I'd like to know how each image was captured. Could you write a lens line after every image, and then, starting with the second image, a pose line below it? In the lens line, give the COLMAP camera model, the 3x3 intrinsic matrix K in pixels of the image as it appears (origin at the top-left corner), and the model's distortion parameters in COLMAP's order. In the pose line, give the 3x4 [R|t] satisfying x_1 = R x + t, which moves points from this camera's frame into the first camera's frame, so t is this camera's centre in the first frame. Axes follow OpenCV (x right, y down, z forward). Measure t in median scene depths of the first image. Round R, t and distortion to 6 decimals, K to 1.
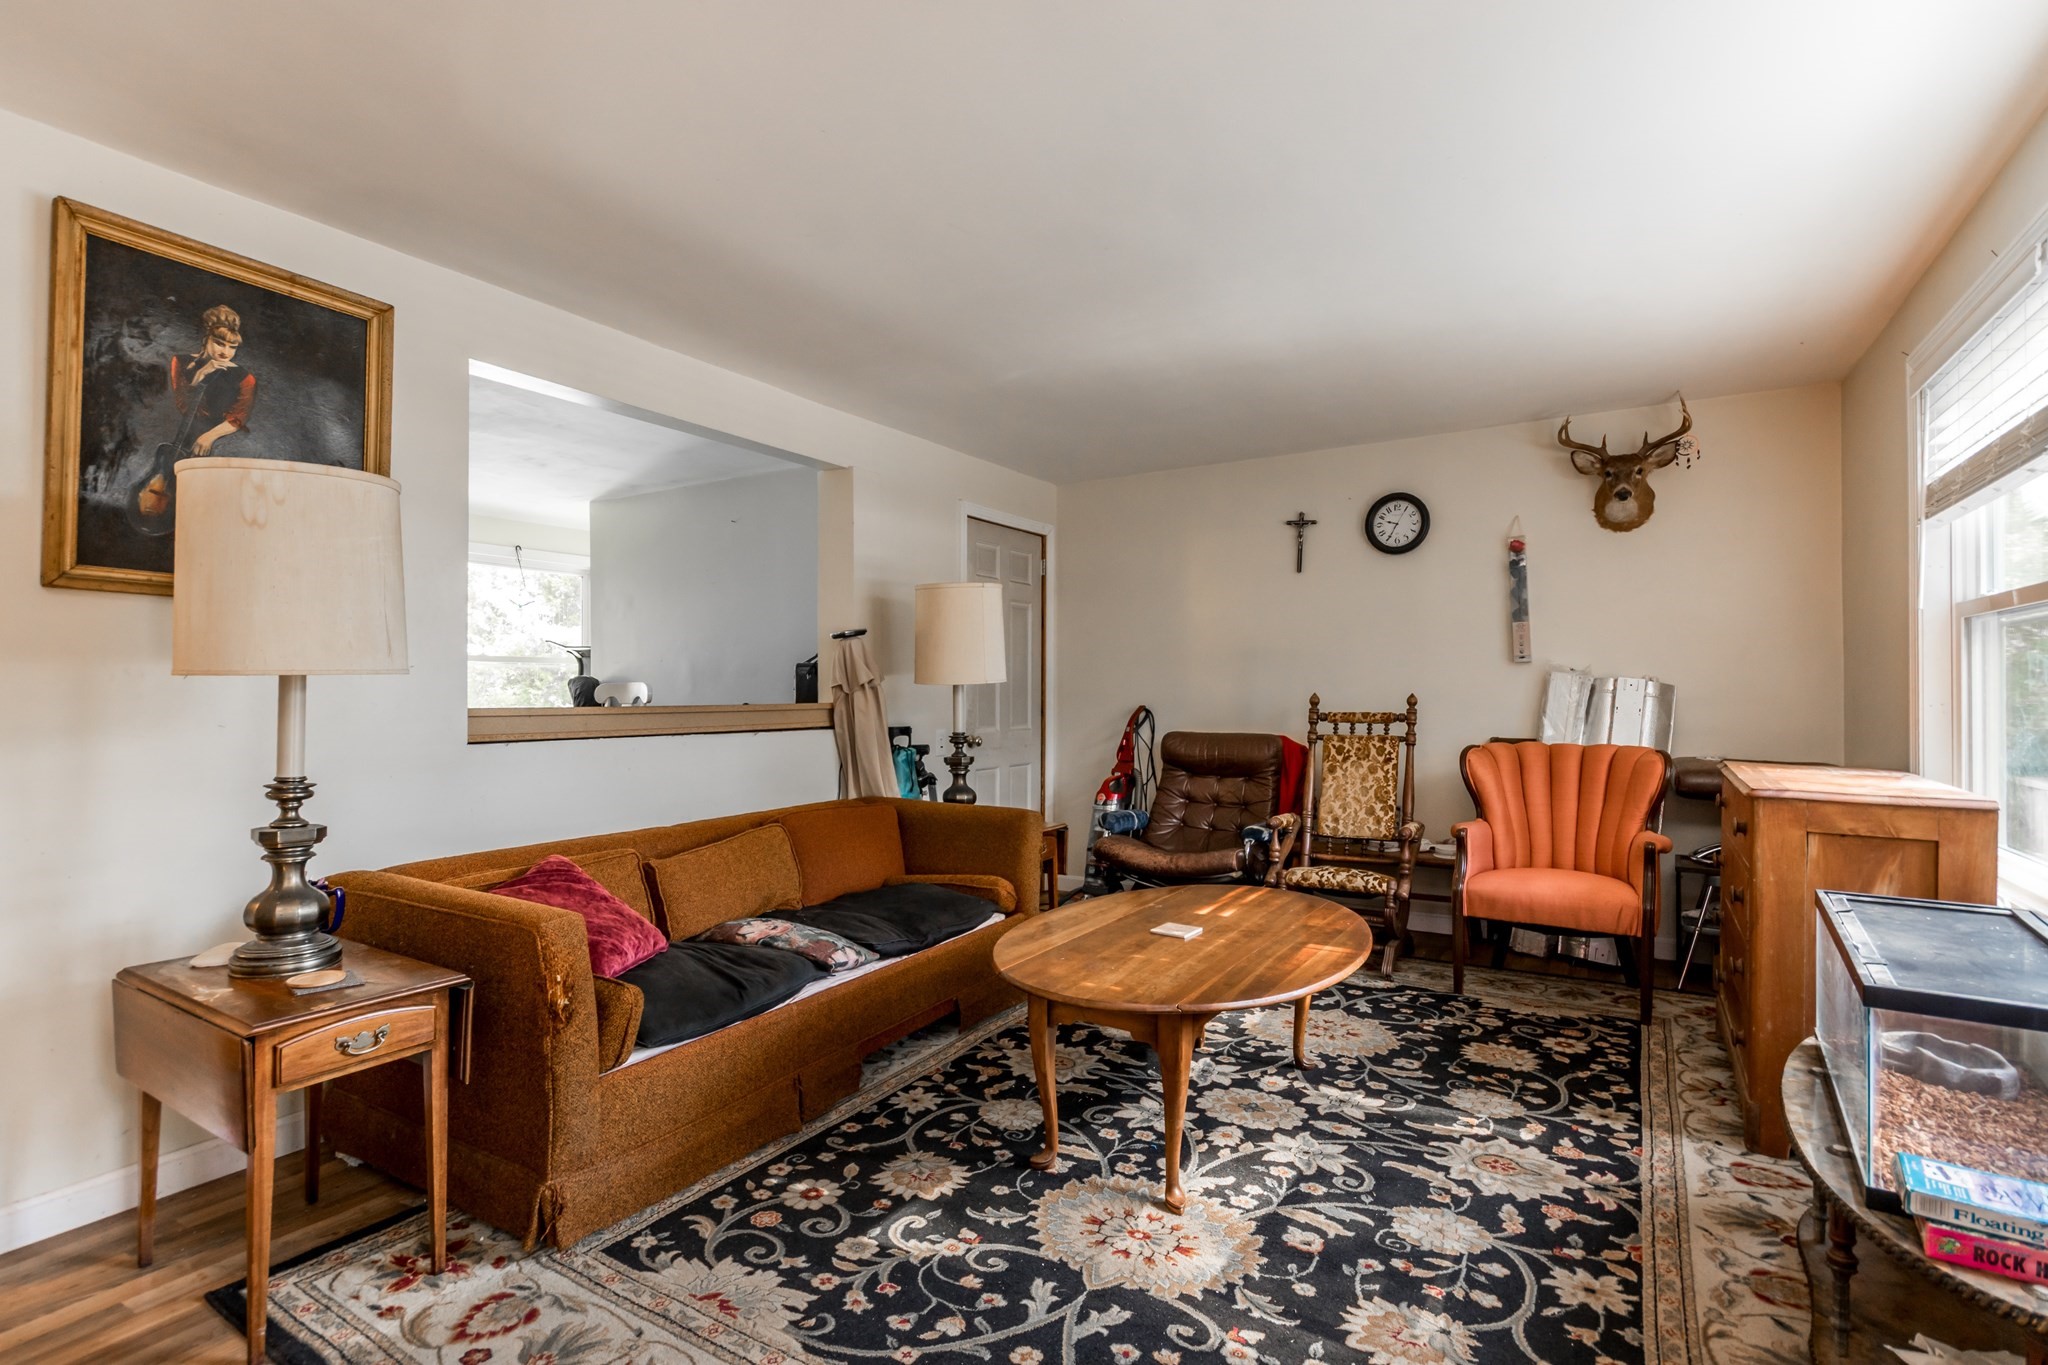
lens RADIAL K [[967.4, 0, 1025.5], [0, 967.4, 671.2], [0, 0, 1]] dist [-0.004383, 0.000045]
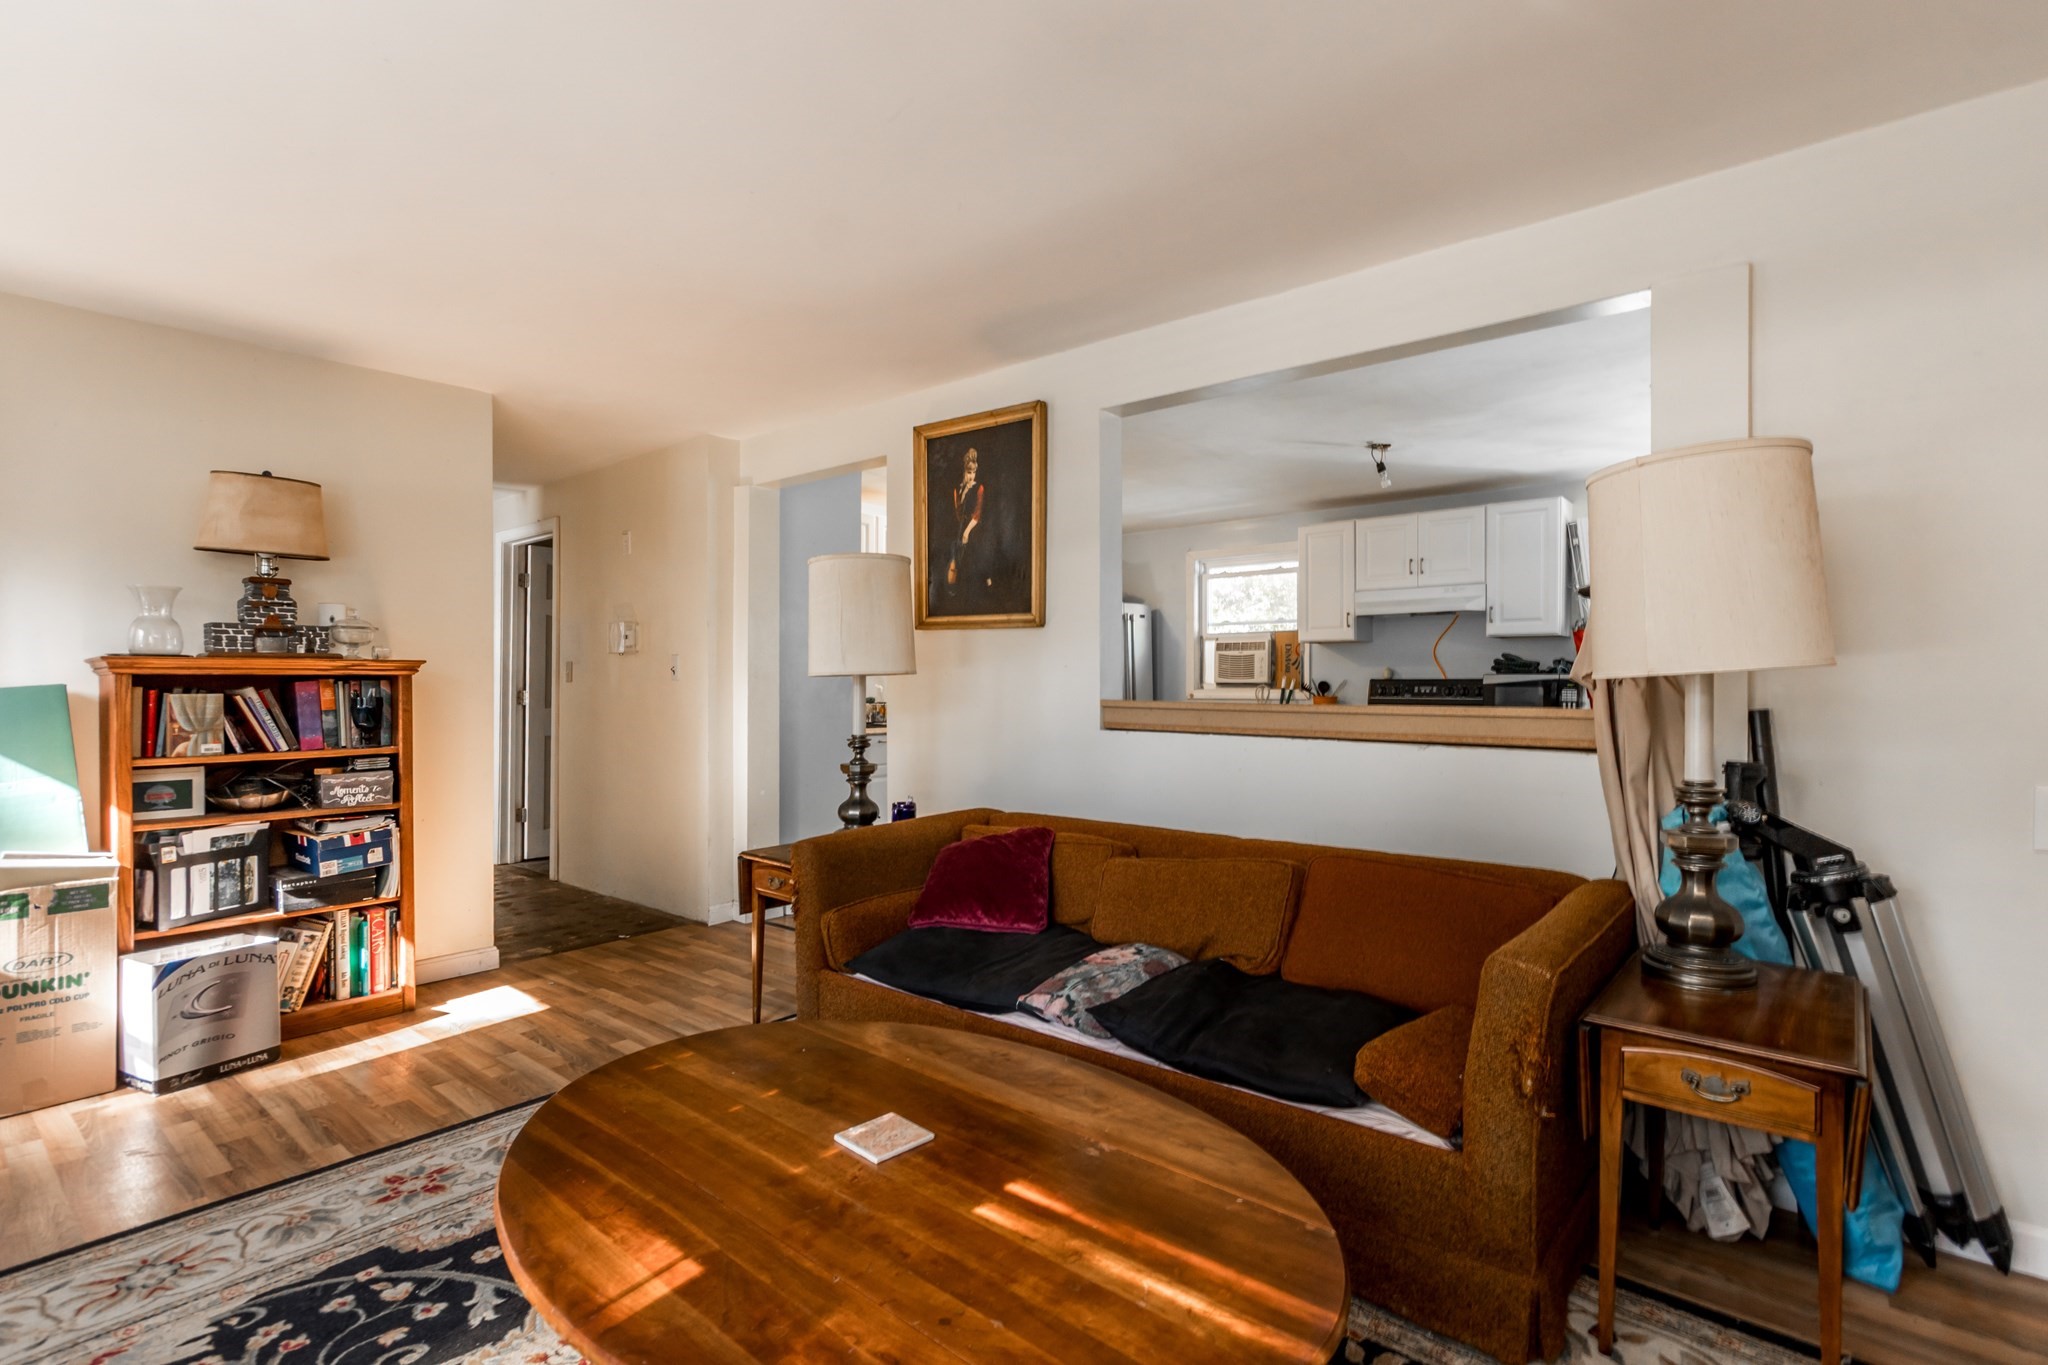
lens RADIAL K [[967.4, 0, 1027.5], [0, 967.4, 689.4], [0, 0, 1]] dist [-0.004383, 0.000045]
pose [[-0.143465, 0.004827, -0.989644, 0.804862], [0.012008, 0.999923, 0.003136, 0.023195], [0.989582, -0.011433, -0.143512, 1.385300]]
